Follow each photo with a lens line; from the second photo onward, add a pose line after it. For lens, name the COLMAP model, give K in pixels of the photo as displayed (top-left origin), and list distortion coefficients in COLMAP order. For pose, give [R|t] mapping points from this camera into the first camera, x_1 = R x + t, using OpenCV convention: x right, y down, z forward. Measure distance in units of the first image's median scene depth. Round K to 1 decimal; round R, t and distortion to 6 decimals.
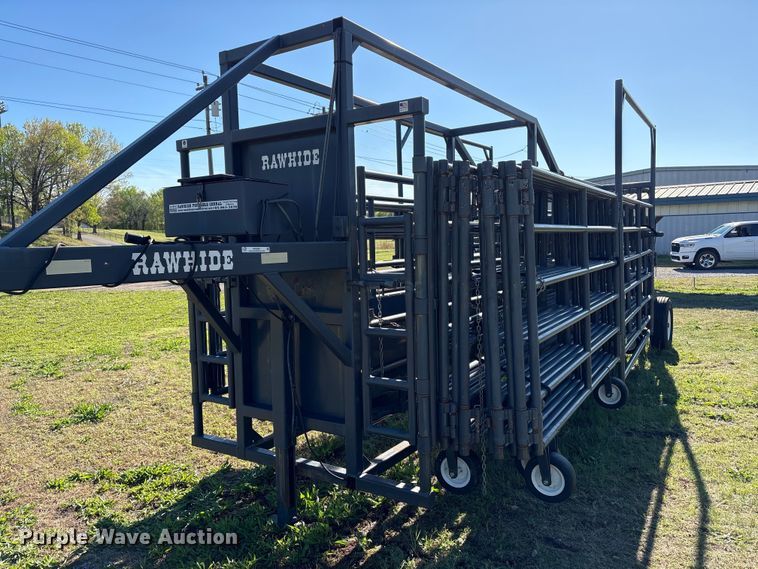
lens RADIAL K [[560.4, 0, 379.0], [0, 560.4, 284.5], [0, 0, 1]] dist [0.022580, -0.000309]
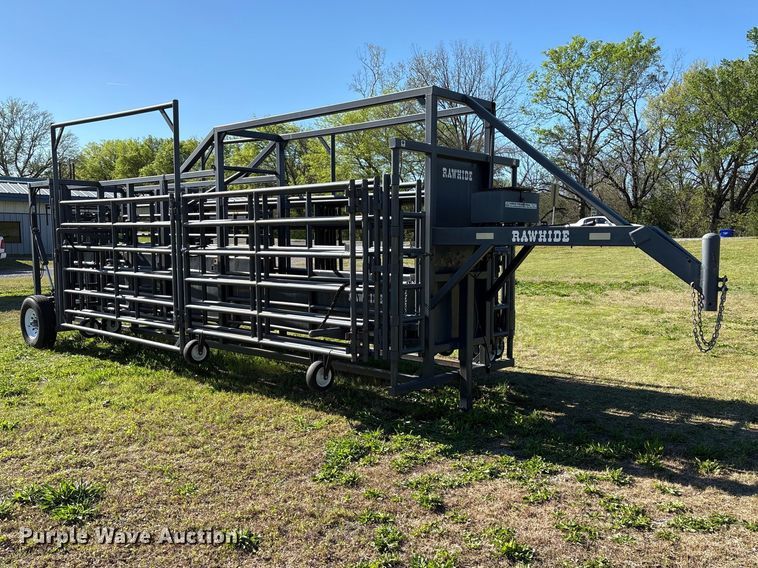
lens RADIAL K [[664.7, 0, 380.3], [0, 664.7, 298.3], [0, 0, 1]] dist [0.041977, -0.004908]
pose [[0.169487, -0.064164, 0.983441, -1.947719], [0.070746, 0.996096, 0.052797, 0.004576], [-0.982990, 0.060626, 0.173365, 0.884117]]
